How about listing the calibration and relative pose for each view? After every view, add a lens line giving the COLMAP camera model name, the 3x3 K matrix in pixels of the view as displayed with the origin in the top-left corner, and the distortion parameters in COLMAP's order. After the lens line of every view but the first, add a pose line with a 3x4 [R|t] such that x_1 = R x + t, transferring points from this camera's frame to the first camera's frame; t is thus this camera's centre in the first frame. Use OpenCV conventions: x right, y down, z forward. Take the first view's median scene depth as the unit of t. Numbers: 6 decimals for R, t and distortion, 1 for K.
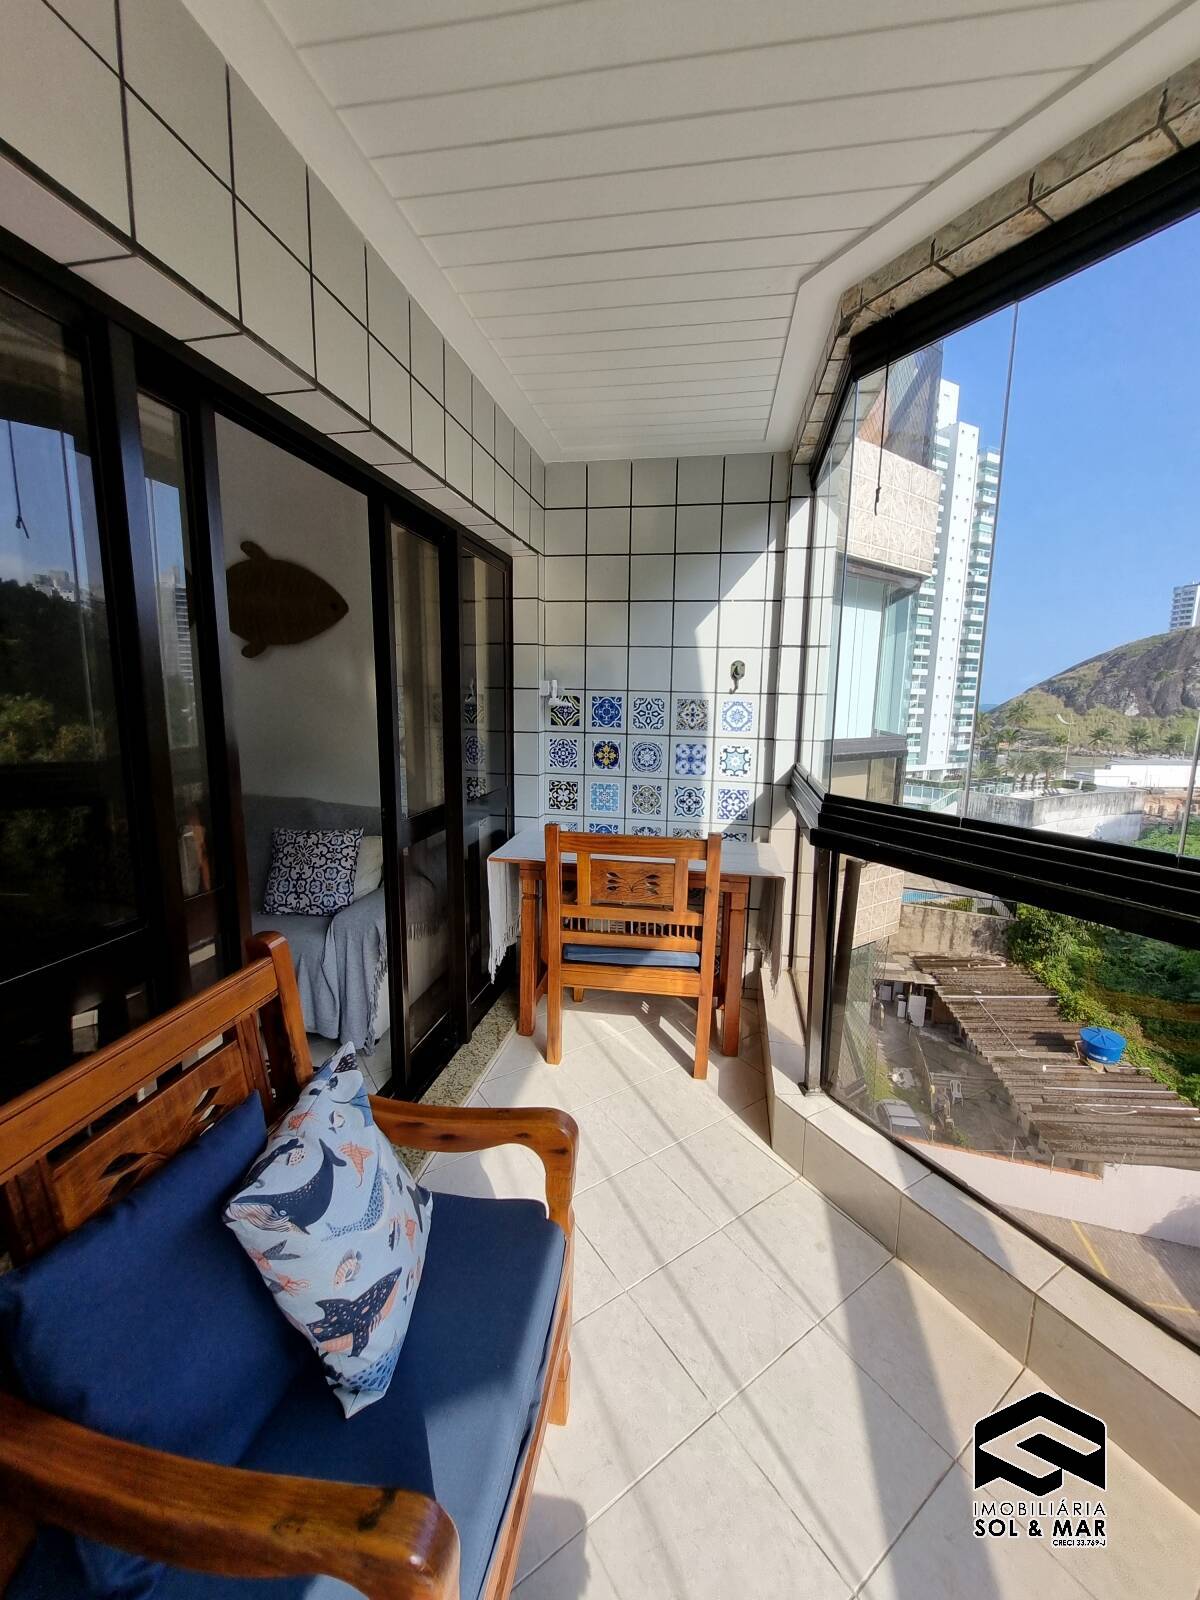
lens RADIAL K [[624.4, 0, 624.8], [0, 624.4, 794.4], [0, 0, 1]] dist [0.001002, -0.000125]
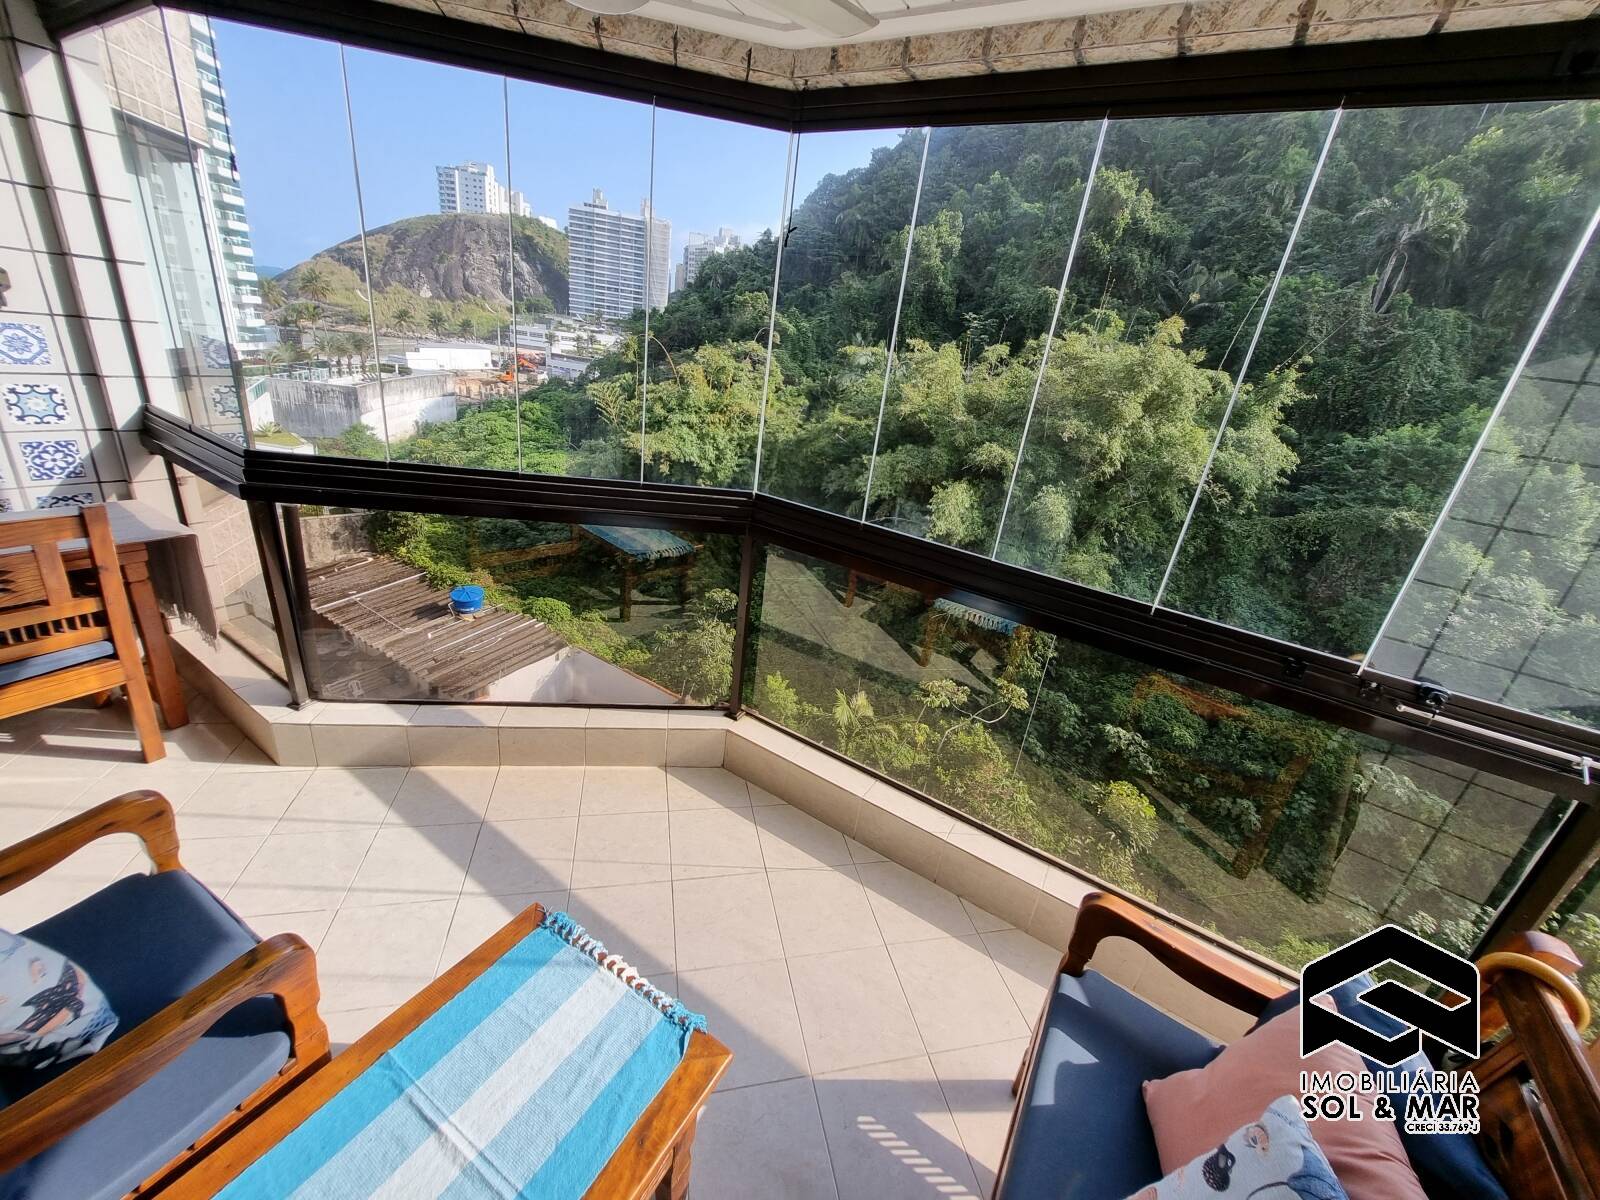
lens RADIAL K [[617.3, 0, 787.0], [0, 617.3, 583.2], [0, 0, 1]] dist [-0.000584, -0.000557]
pose [[0.391474, -0.314738, 0.864689, -0.197368], [0.027921, 0.943317, 0.330717, -0.072038], [-0.919765, -0.105325, 0.378072, -0.183494]]
